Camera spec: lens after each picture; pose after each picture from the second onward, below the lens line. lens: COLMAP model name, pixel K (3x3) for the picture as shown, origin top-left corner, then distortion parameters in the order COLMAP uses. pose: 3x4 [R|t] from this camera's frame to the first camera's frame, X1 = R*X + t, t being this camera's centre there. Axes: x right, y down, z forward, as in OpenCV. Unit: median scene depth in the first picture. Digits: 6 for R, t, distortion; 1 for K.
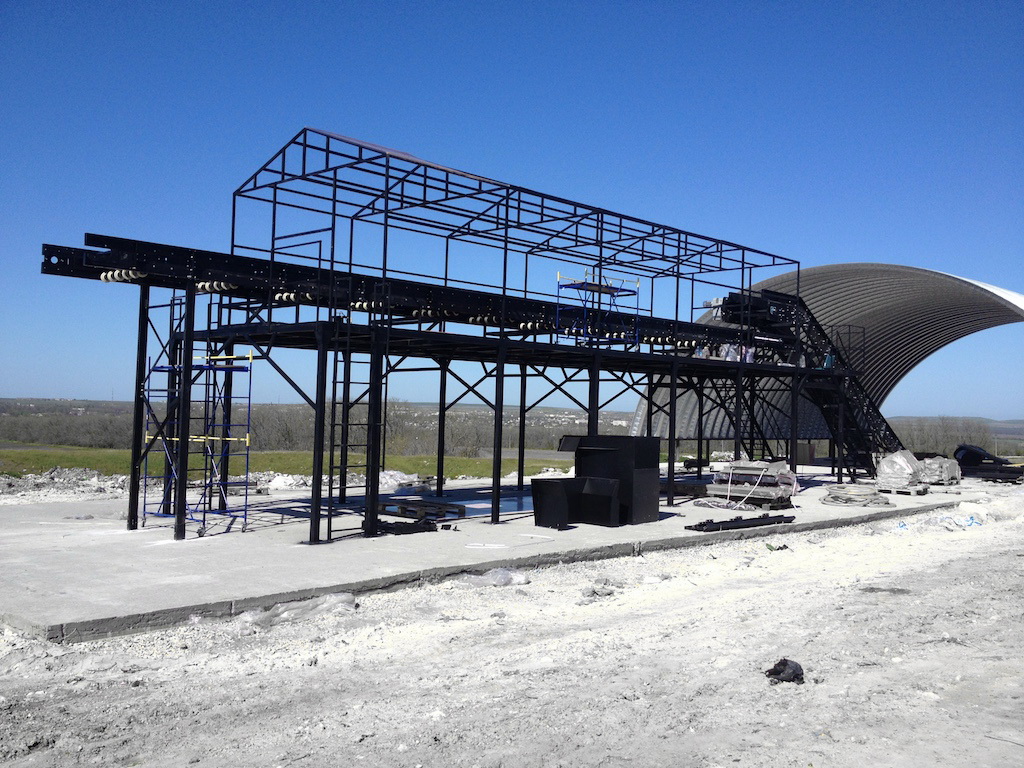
lens RADIAL K [[949.8, 0, 514.9], [0, 949.8, 383.1], [0, 0, 1]] dist [0.128752, -0.291824]
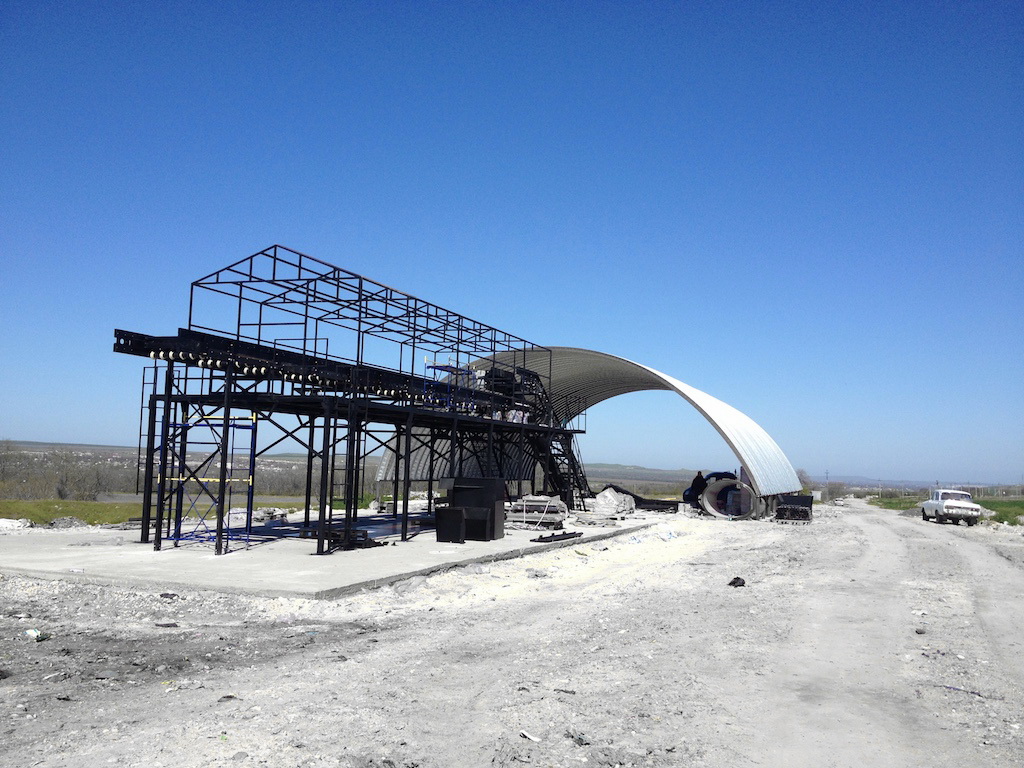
lens RADIAL K [[949.8, 0, 514.9], [0, 949.8, 383.1], [0, 0, 1]] dist [0.128752, -0.291824]
pose [[0.919694, 0.041608, 0.390425, -0.425979], [-0.024730, 0.998533, -0.048160, -0.019260], [-0.391856, 0.034637, 0.919374, -0.344364]]
